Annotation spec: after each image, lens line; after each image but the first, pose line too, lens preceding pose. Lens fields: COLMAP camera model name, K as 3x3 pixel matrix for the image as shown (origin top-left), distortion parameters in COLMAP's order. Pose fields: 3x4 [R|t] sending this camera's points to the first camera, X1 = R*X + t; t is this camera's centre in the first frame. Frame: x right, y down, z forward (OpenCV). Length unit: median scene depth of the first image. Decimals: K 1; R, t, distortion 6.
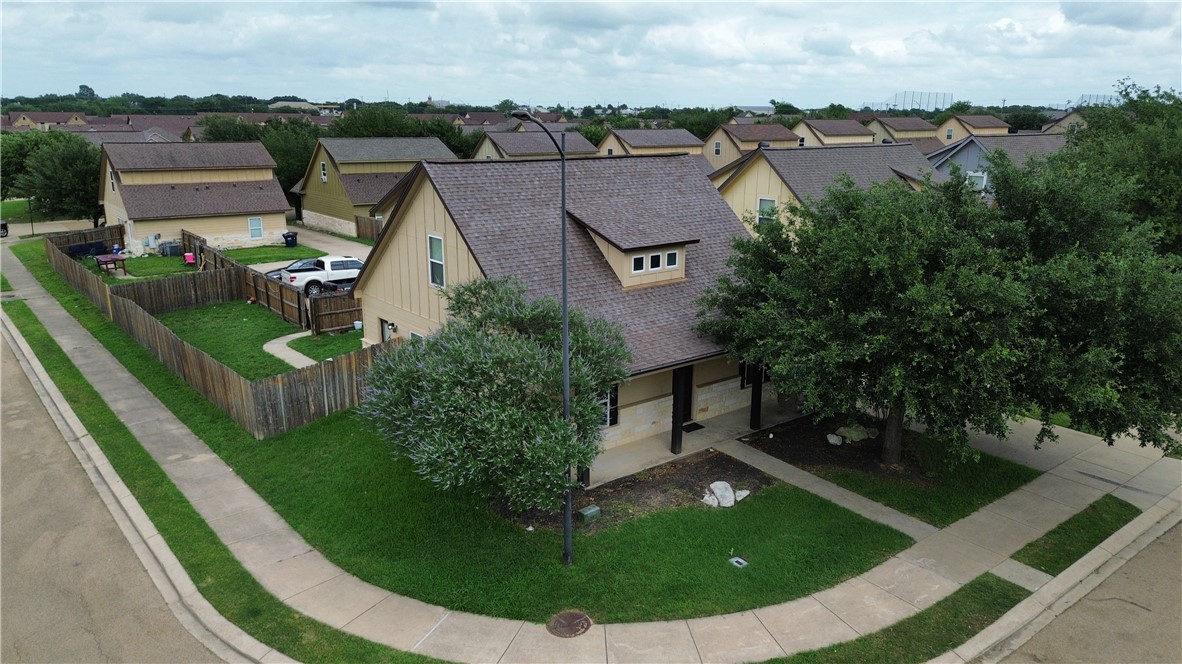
lens RADIAL K [[838.1, 0, 592.6], [0, 838.1, 330.9], [0, 0, 1]] dist [0.058983, -0.048875]
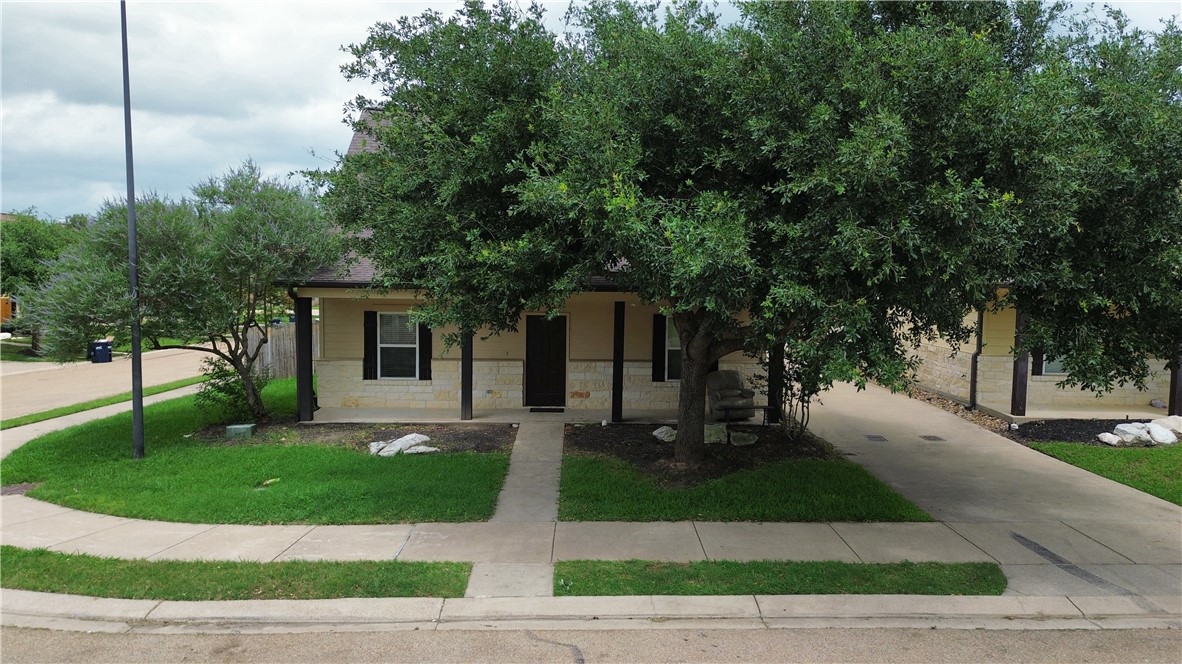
lens RADIAL K [[838.1, 0, 590.3], [0, 838.1, 332.7], [0, 0, 1]] dist [0.058983, -0.048875]
pose [[0.795534, 0.044914, -0.604242, 0.745529], [-0.155285, 0.979055, -0.131671, 0.174063], [0.585672, 0.198579, 0.785846, 0.516544]]
